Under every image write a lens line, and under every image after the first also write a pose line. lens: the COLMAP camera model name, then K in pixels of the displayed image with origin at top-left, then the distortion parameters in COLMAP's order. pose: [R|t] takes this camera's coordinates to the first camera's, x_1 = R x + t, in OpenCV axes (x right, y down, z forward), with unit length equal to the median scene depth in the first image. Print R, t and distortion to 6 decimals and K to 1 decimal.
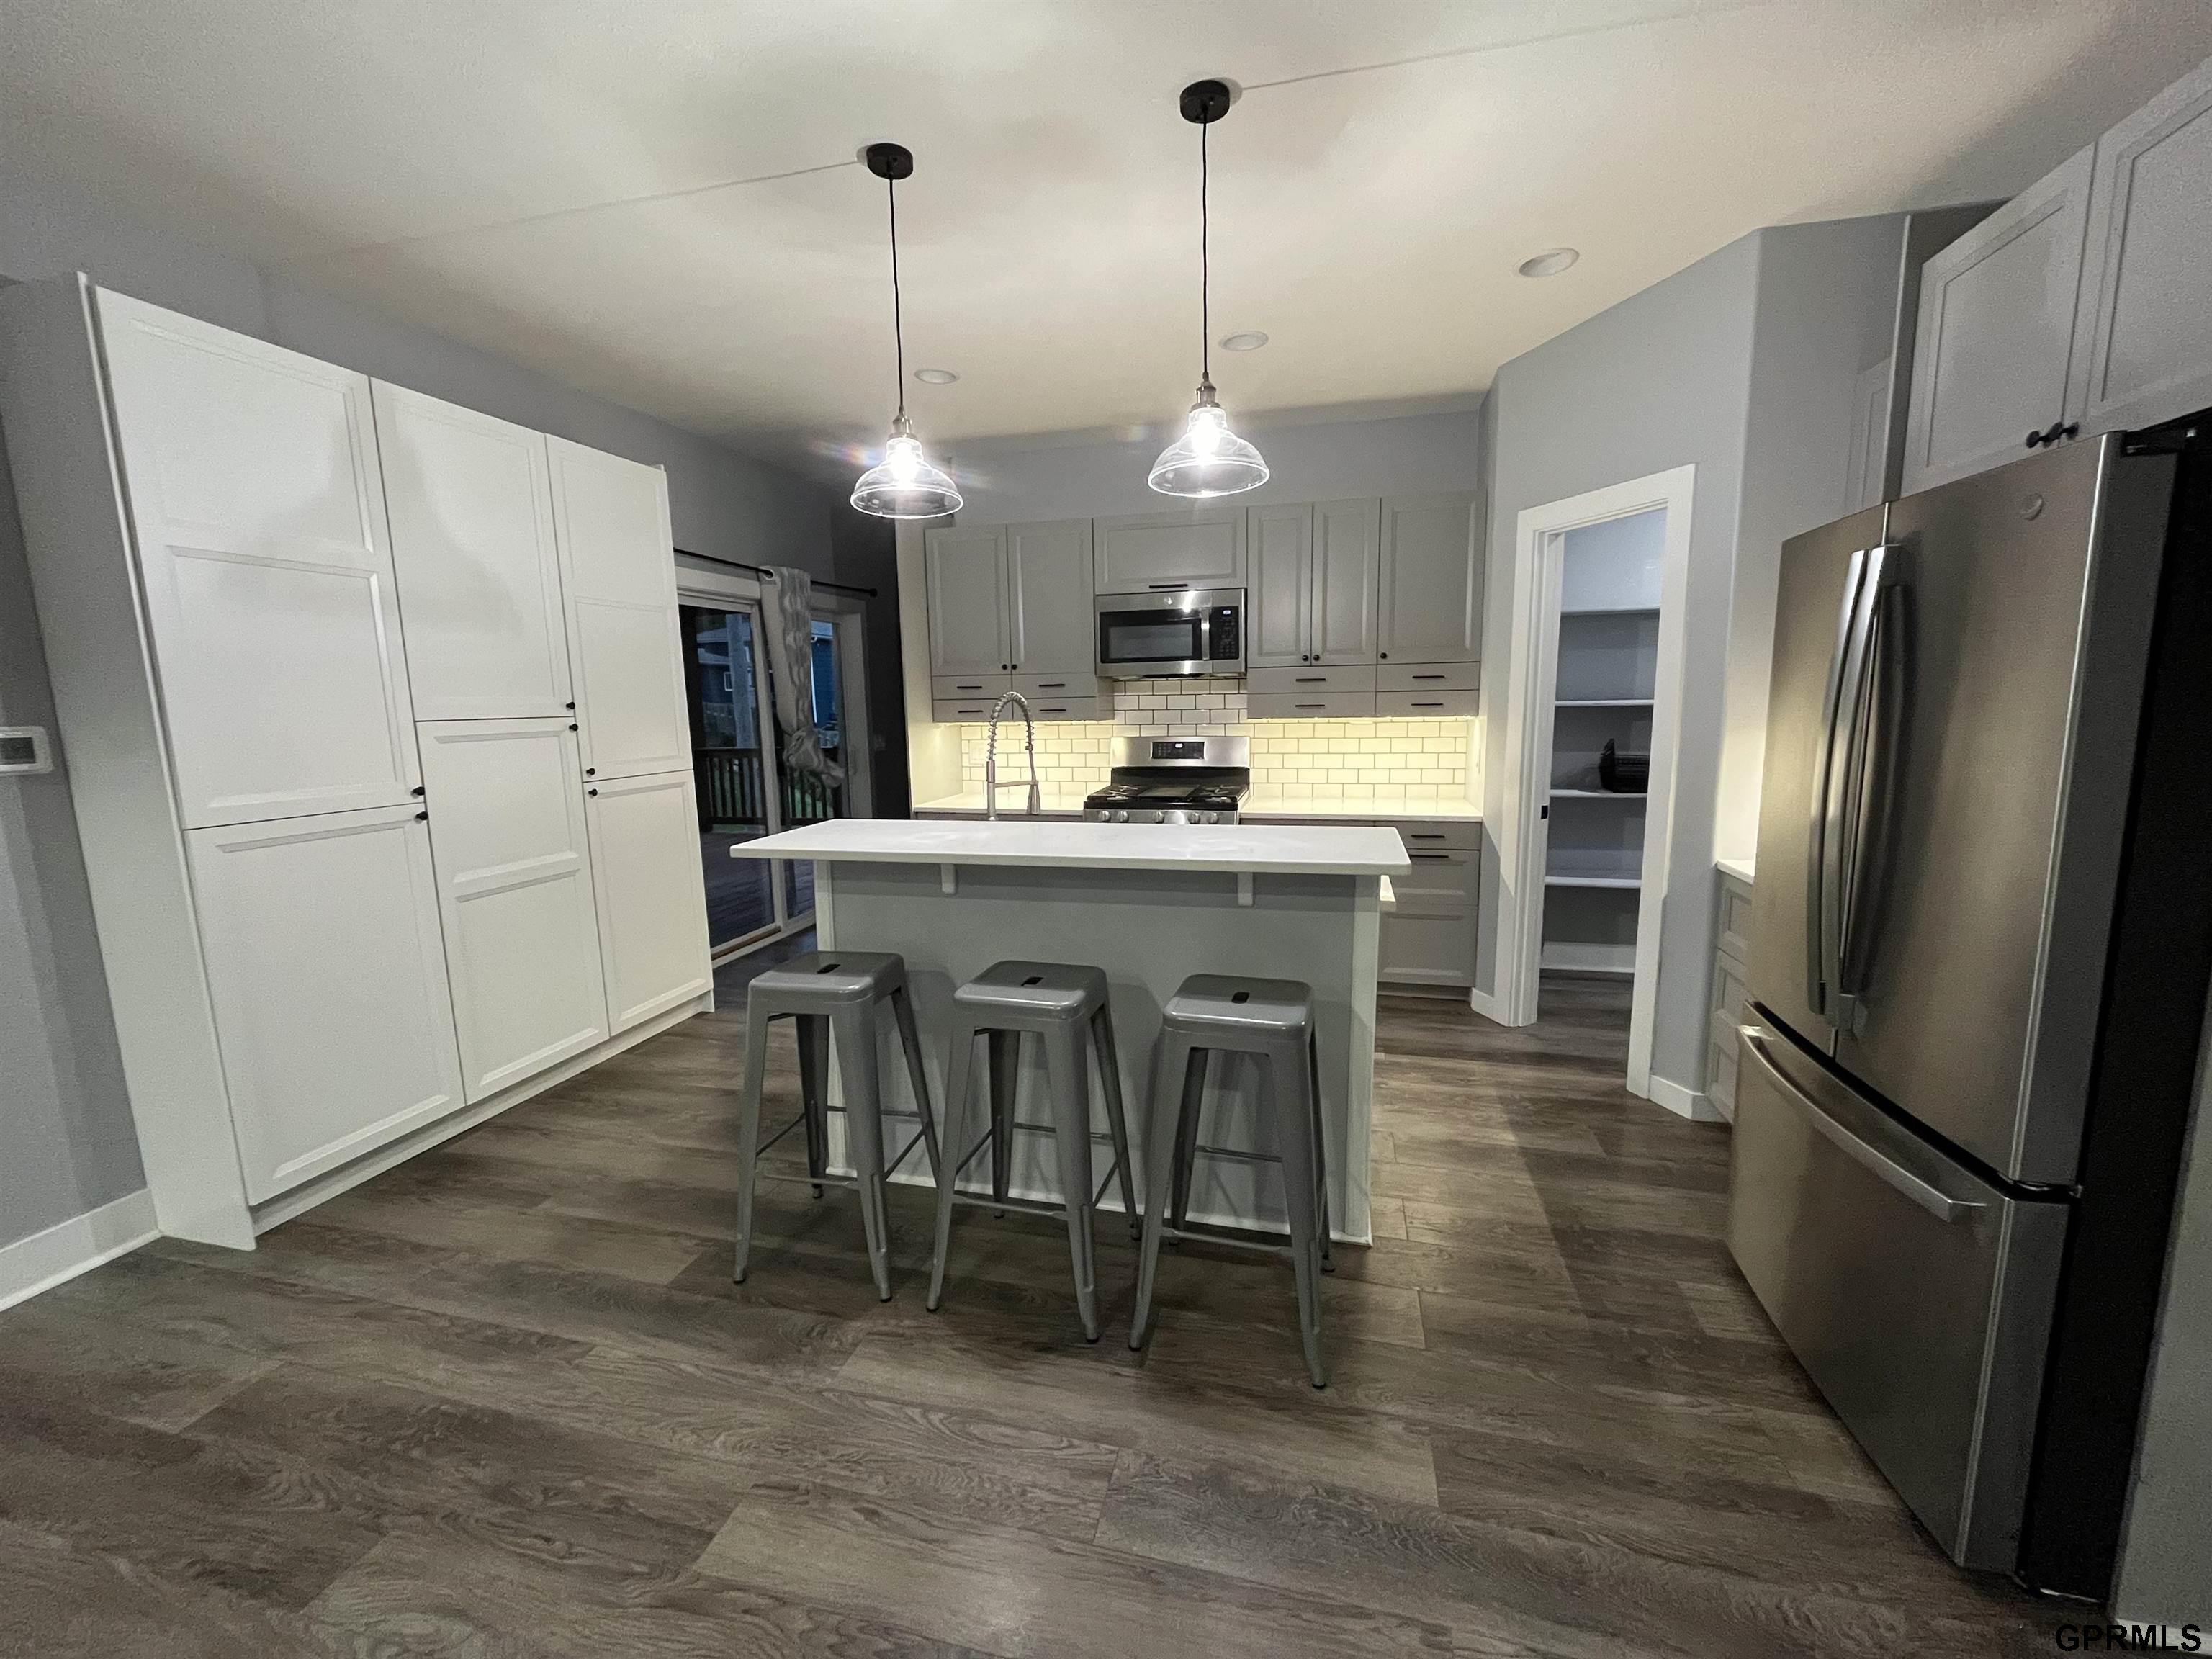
lens RADIAL K [[895.7, 0, 1107.2], [0, 895.7, 826.8], [0, 0, 1]] dist [-0.001775, -0.000513]
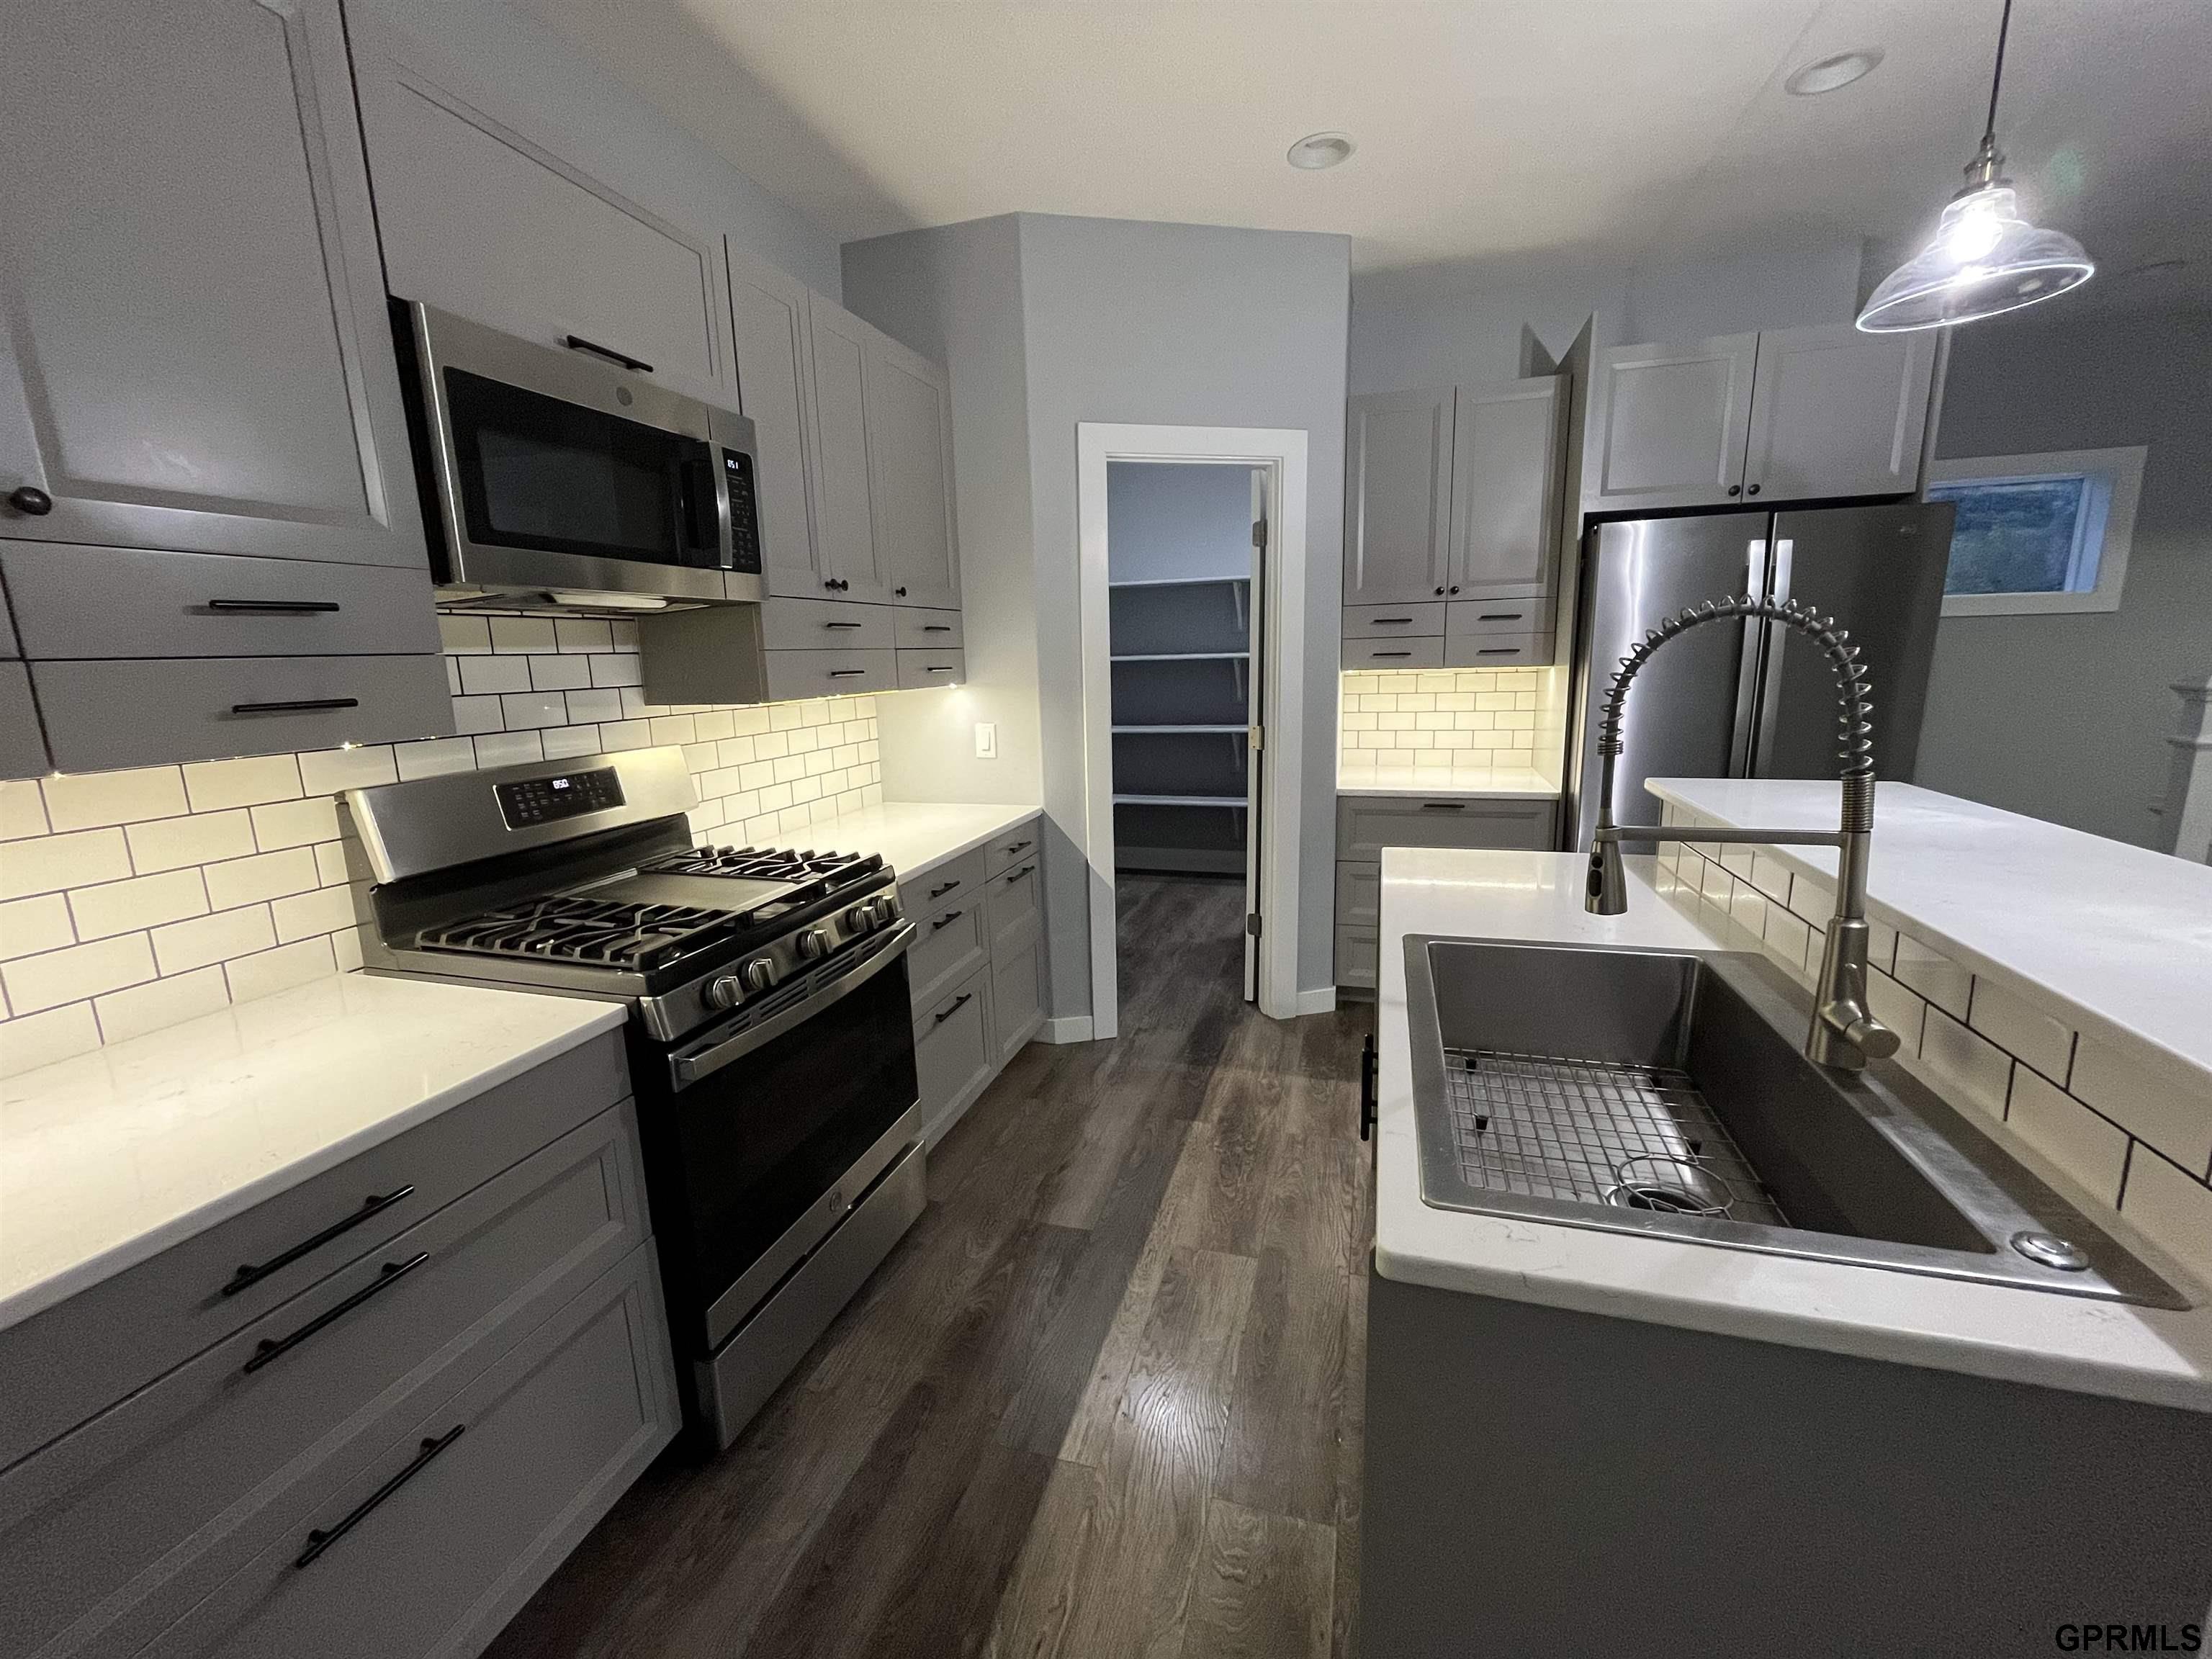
lens RADIAL K [[895.7, 0, 1109.3], [0, 895.7, 811.3], [0, 0, 1]] dist [-0.001775, -0.000513]
pose [[0.039690, -0.165100, 0.985478, -0.395000], [0.162538, 0.974186, 0.156662, -0.132618], [-0.985904, 0.153960, 0.065501, 0.975551]]
